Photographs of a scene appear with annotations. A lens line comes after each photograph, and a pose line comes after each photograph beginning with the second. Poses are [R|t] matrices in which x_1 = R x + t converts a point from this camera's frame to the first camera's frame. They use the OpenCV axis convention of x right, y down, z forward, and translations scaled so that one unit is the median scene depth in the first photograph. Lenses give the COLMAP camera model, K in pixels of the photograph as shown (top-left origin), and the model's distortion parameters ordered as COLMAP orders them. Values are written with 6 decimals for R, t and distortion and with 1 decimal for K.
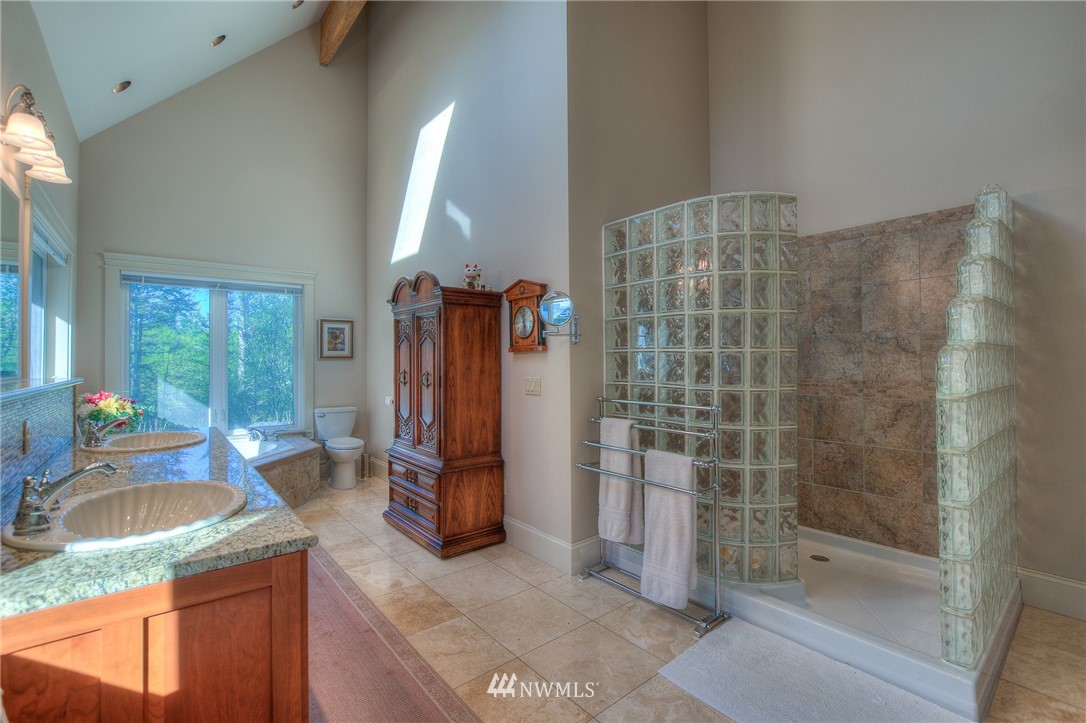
lens RADIAL K [[475.4, 0, 544.9], [0, 475.4, 354.0], [0, 0, 1]] dist [-0.018769, 0.000862]
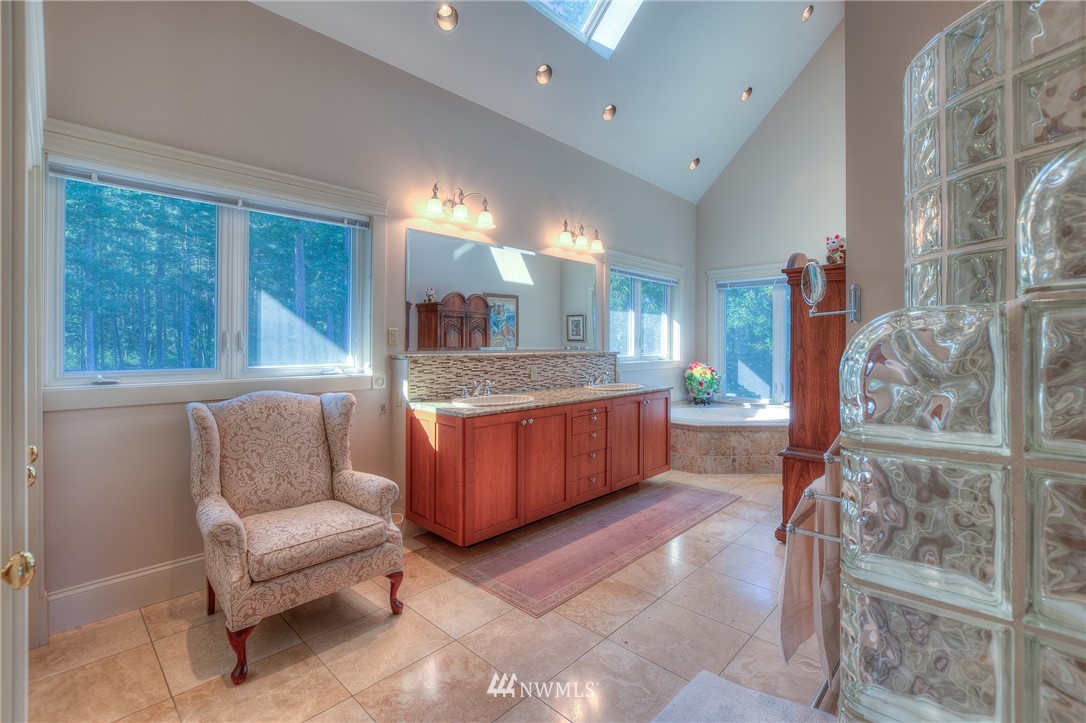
lens RADIAL K [[475.4, 0, 544.9], [0, 475.4, 354.0], [0, 0, 1]] dist [-0.018769, 0.000862]
pose [[0.114248, 0.028425, -0.993046, 0.554063], [0.009436, 0.999514, 0.029695, 0.000761], [0.993407, -0.012763, 0.113924, 0.309753]]
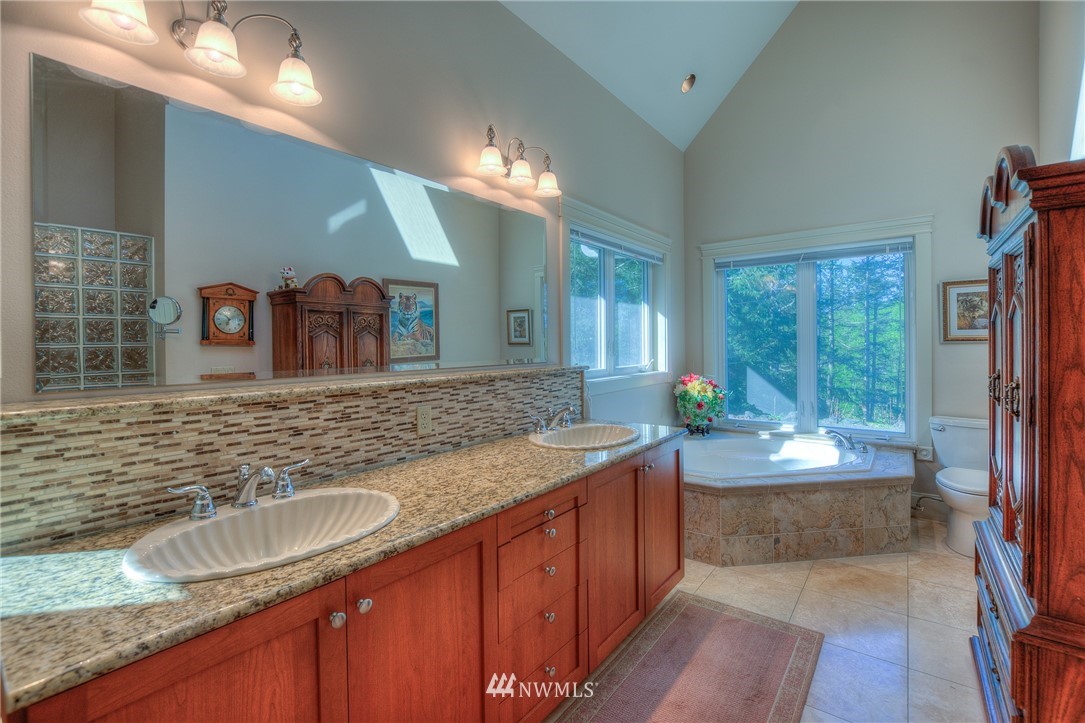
lens RADIAL K [[475.0, 0, 544.4], [0, 475.0, 354.0], [0, 0, 1]] dist [-0.018769, 0.000862]
pose [[0.219088, 0.024720, -0.975392, 0.053033], [0.023570, 0.999253, 0.030619, -0.008737], [0.975420, -0.029699, 0.218342, 0.416703]]
